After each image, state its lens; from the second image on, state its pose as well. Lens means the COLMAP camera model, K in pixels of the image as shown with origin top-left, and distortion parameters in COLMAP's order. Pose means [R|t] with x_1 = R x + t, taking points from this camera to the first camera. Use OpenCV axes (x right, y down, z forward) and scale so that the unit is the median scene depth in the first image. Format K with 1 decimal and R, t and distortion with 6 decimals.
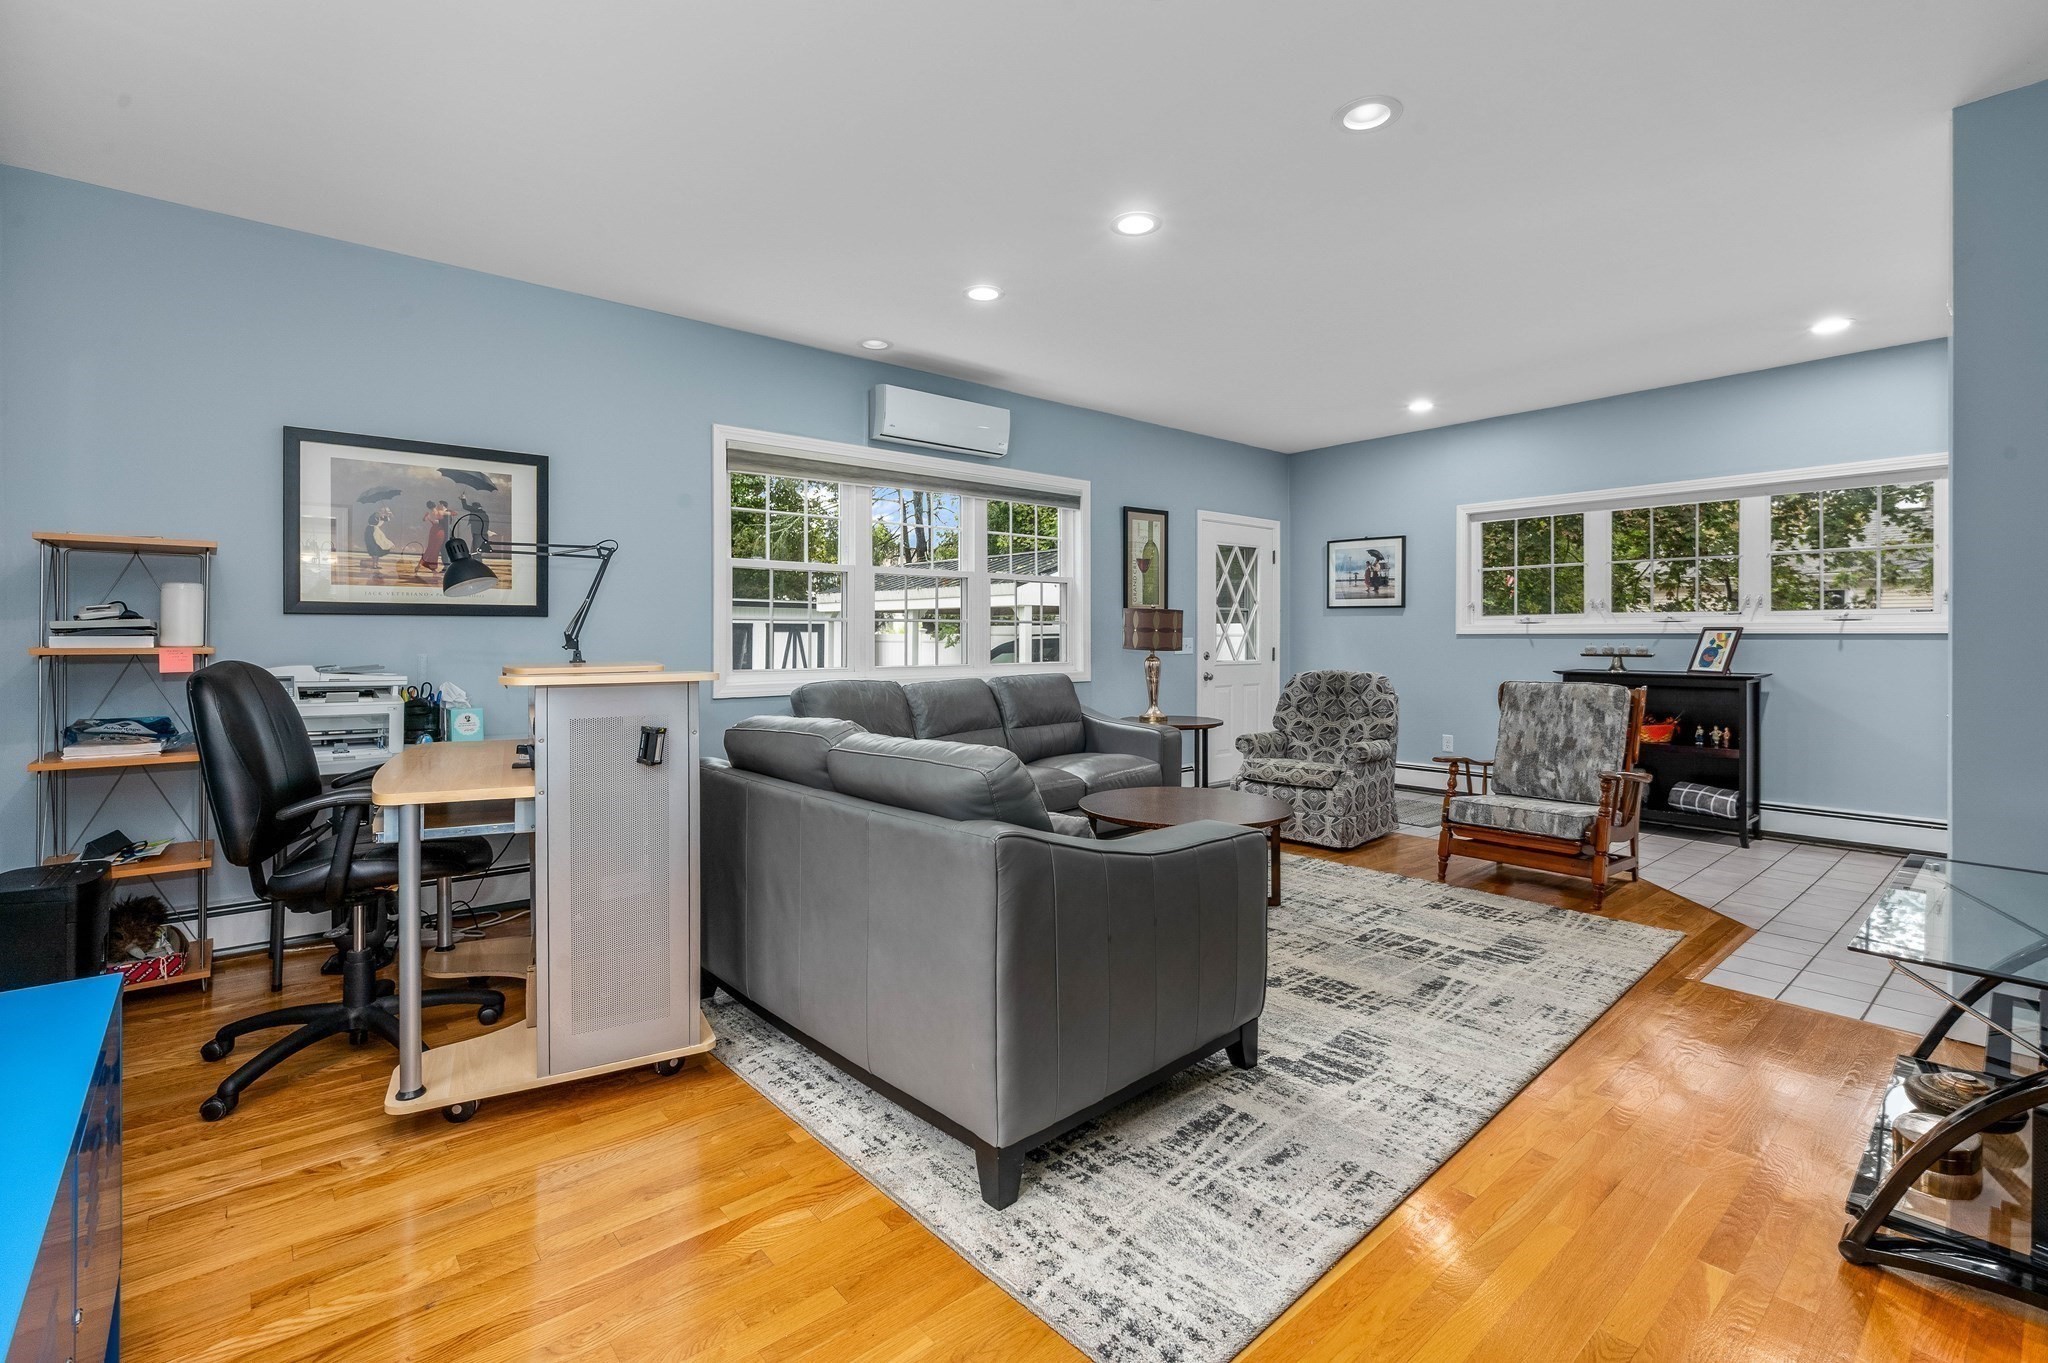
lens RADIAL K [[933.6, 0, 1025.1], [0, 933.6, 629.6], [0, 0, 1]] dist [-0.002996, 0.000491]
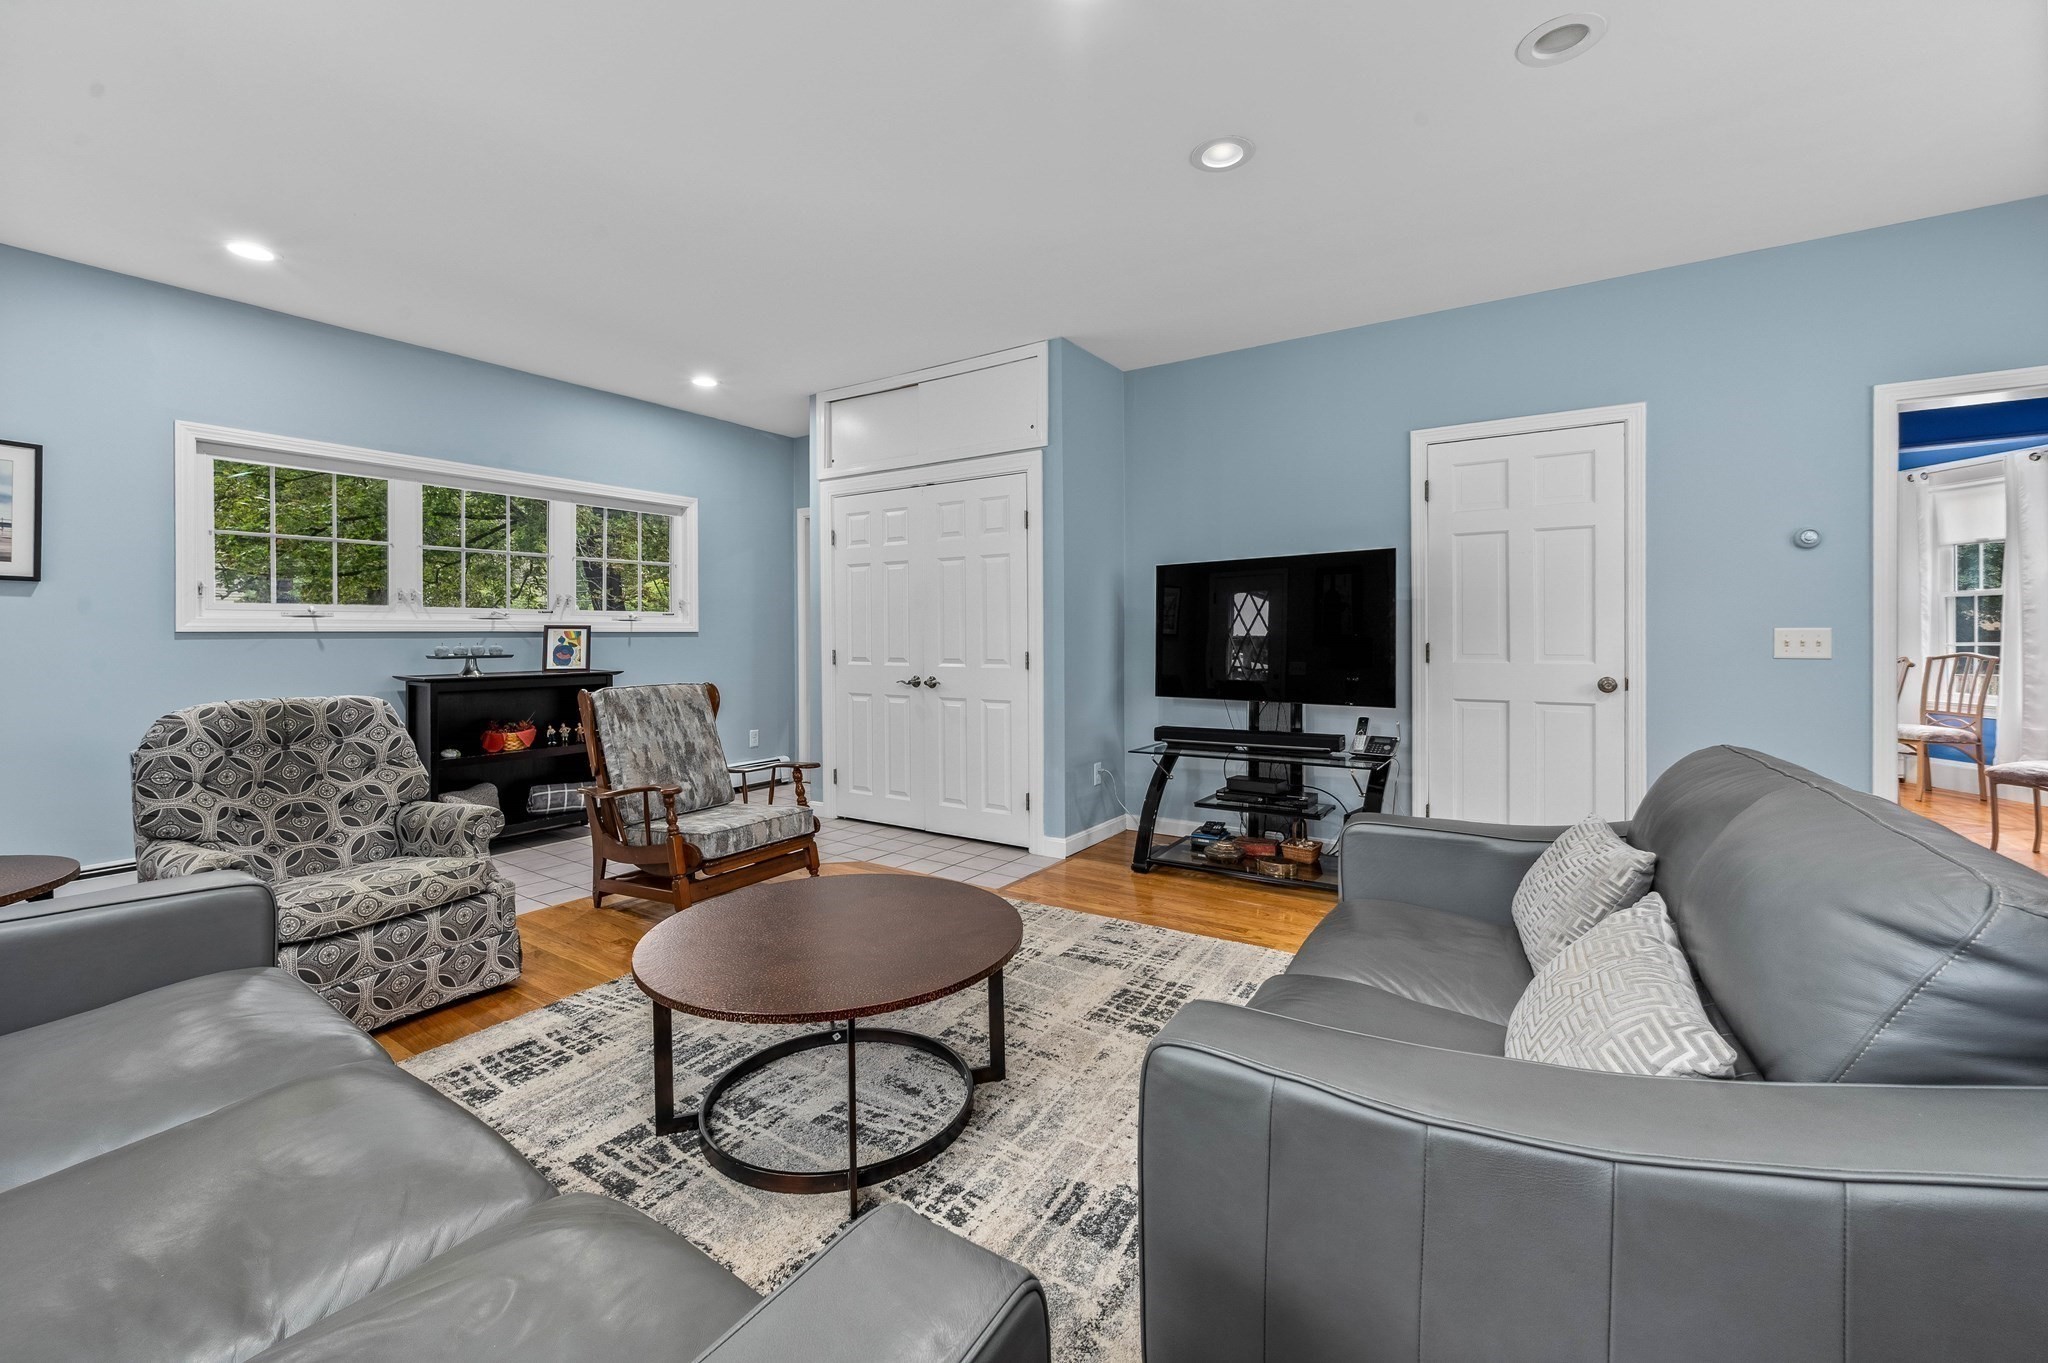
lens RADIAL K [[812.0, 0, 1032.7], [0, 812.0, 636.5], [0, 0, 1]] dist [0.001784, 0.000001]
pose [[-0.278548, -0.002415, 0.960419, -0.248755], [-0.004039, 0.999991, 0.001343, 0.006021], [-0.960414, -0.003505, -0.278555, 0.755257]]
